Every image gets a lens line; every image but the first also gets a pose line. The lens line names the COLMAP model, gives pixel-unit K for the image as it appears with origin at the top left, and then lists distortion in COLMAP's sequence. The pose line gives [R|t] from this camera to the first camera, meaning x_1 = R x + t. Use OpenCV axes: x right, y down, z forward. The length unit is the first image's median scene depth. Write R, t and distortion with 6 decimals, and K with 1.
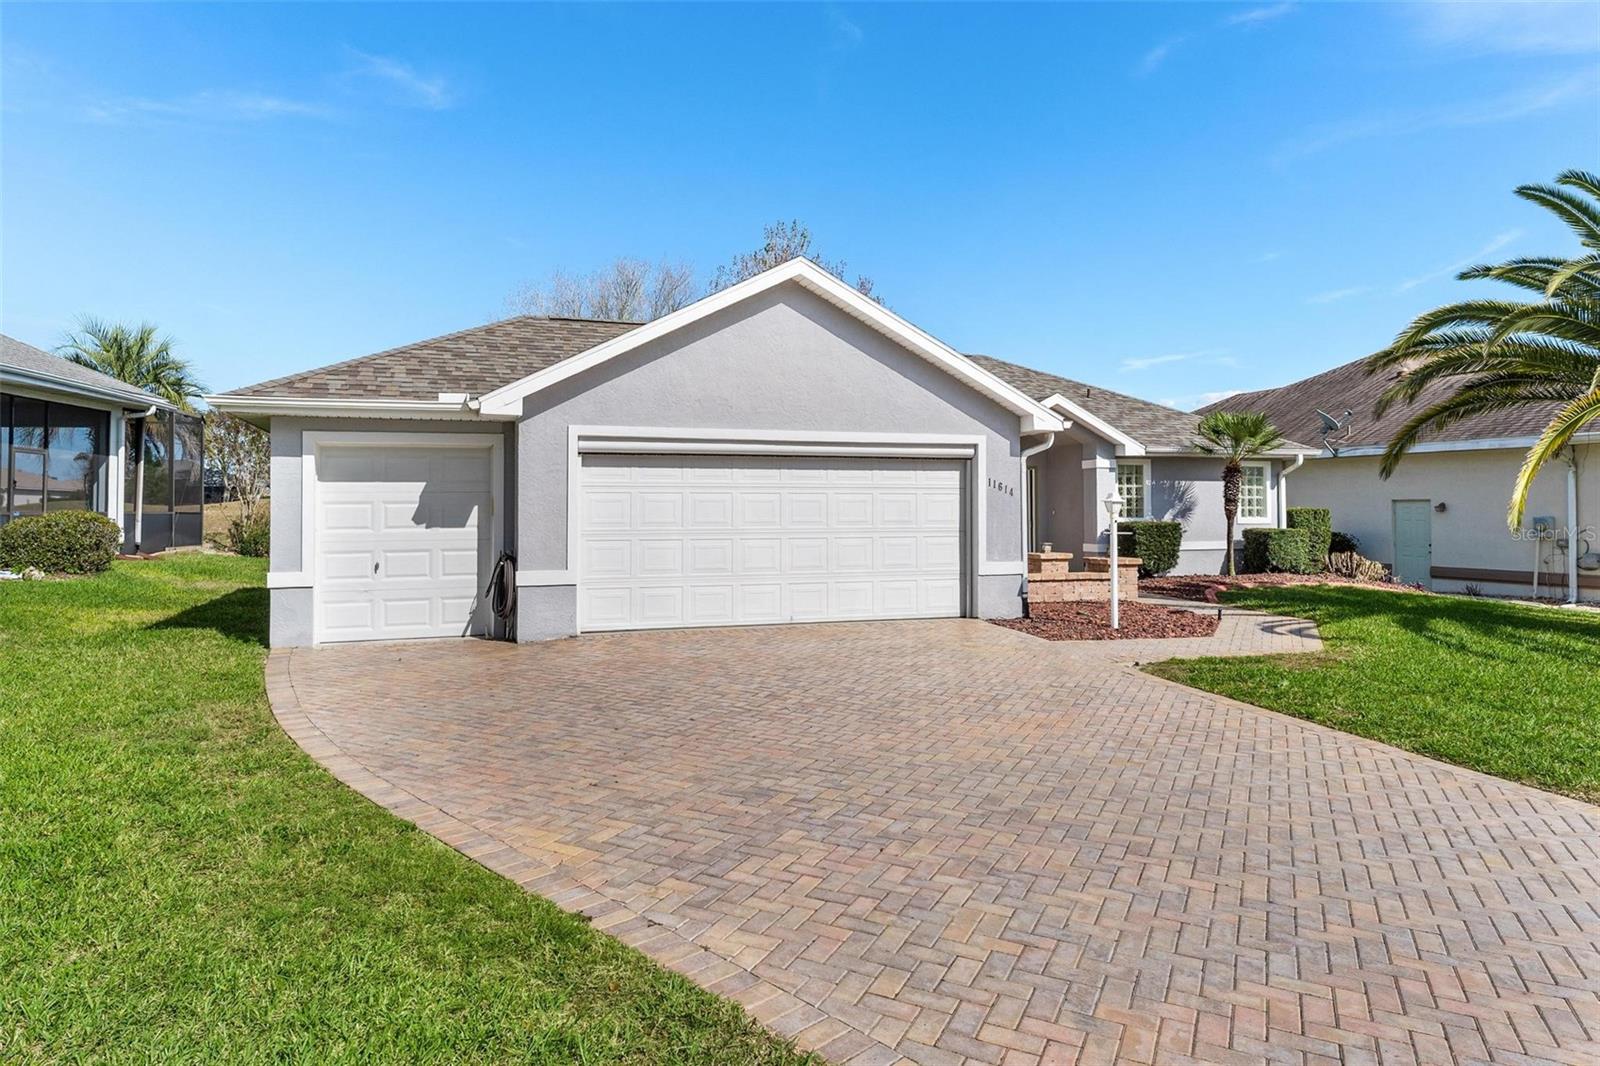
lens RADIAL K [[921.3, 0, 793.6], [0, 921.3, 490.4], [0, 0, 1]] dist [0.002725, -0.000042]
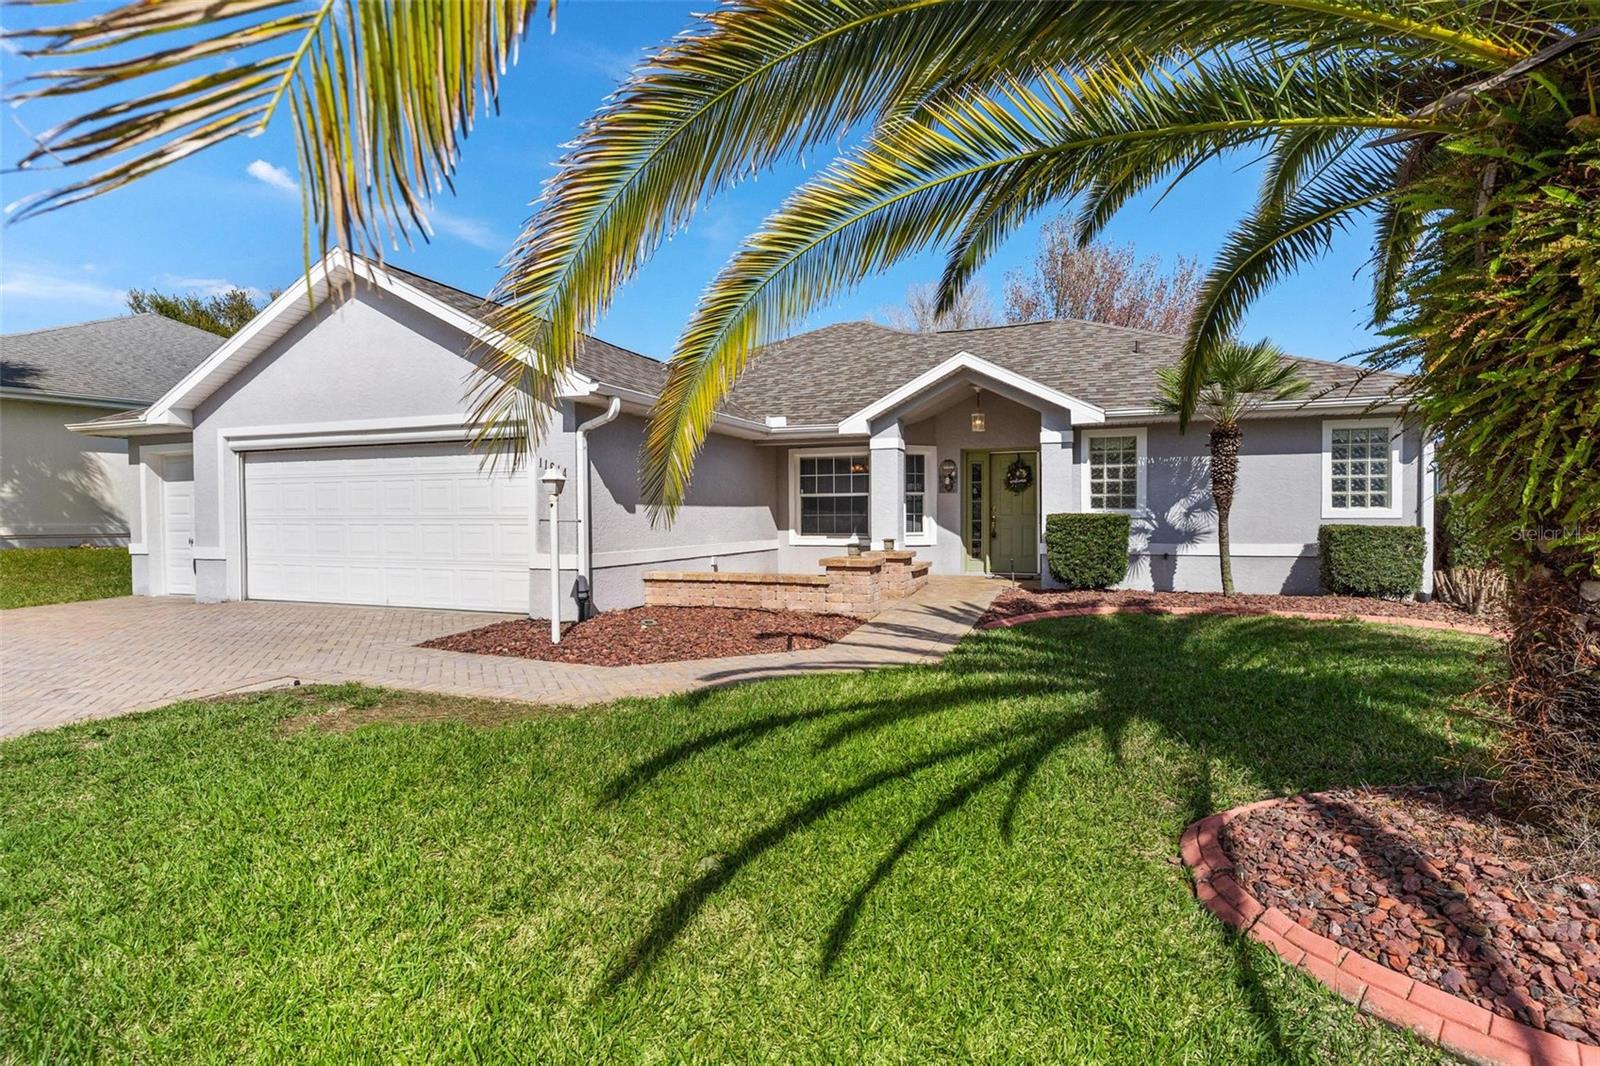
lens RADIAL K [[761.8, 0, 831.9], [0, 761.8, 526.6], [0, 0, 1]] dist [-0.001479, -0.000155]
pose [[0.789494, 0.007650, -0.613710, 0.862320], [0.014466, 0.999413, 0.031068, 0.032790], [0.613587, -0.033406, 0.788920, 0.589503]]
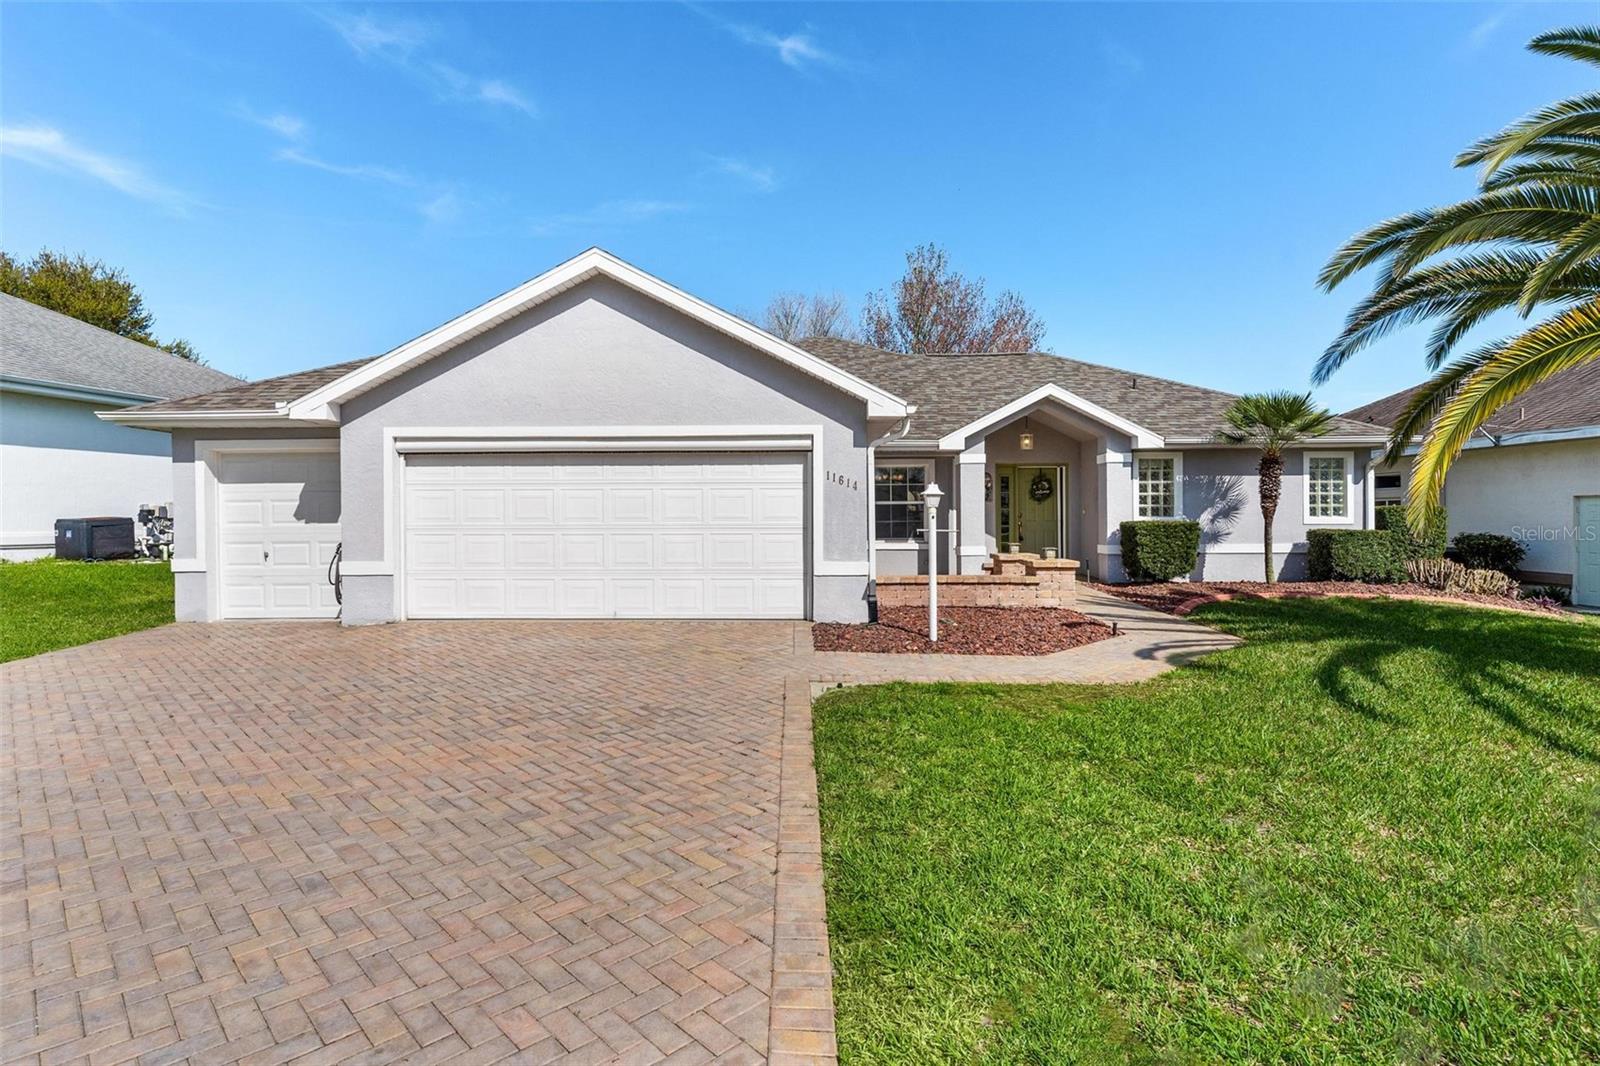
lens RADIAL K [[780.3, 0, 799.9], [0, 780.3, 515.9], [0, 0, 1]] dist [-0.000174, 0.000183]
pose [[0.946049, -0.001788, -0.324018, 0.434275], [0.008604, 0.999771, 0.019602, 0.016037], [0.323908, -0.021332, 0.945848, 0.244154]]
